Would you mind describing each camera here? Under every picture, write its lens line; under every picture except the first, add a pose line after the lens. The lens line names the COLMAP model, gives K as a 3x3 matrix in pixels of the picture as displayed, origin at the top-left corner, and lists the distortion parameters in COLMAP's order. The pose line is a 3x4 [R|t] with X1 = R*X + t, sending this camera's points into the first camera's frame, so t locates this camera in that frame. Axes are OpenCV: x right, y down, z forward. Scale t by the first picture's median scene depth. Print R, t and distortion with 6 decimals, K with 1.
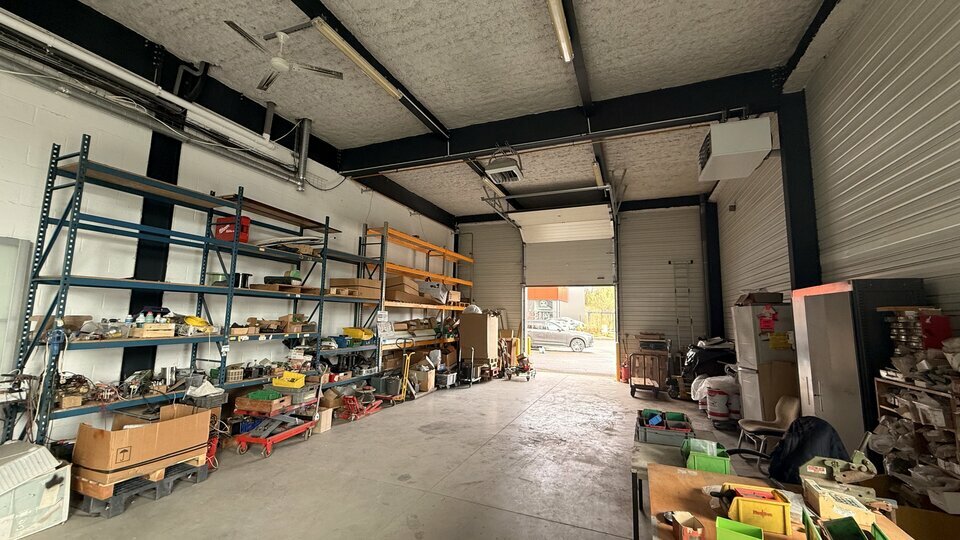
lens RADIAL K [[388.5, 0, 474.2], [0, 388.5, 265.4], [0, 0, 1]] dist [0.008591, -0.000238]
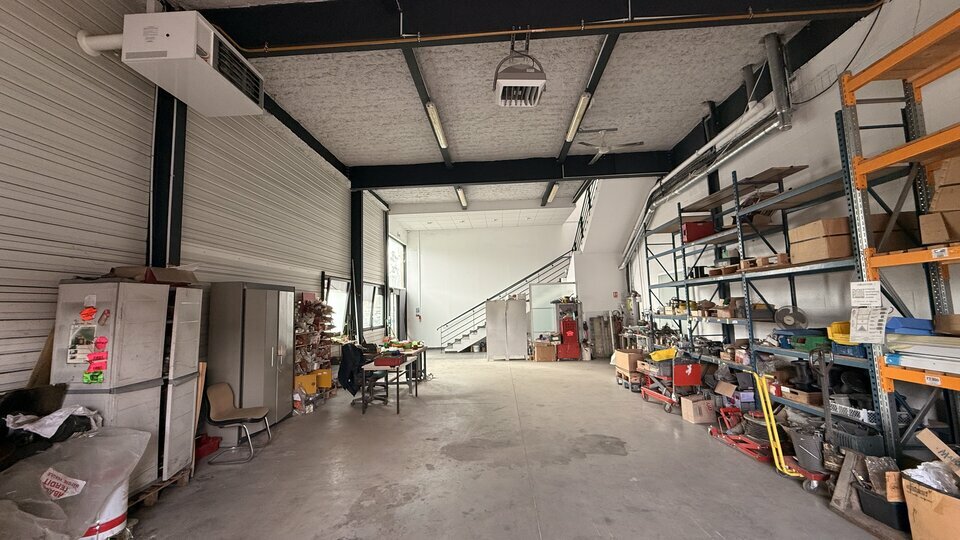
lens RADIAL K [[388.5, 0, 479.4], [0, 388.5, 268.9], [0, 0, 1]] dist [0.008591, -0.000238]
pose [[-0.944514, -0.026279, -0.327417, 0.381612], [0.051954, 0.972295, -0.227909, 0.231743], [0.324335, -0.232274, -0.916982, 1.629997]]
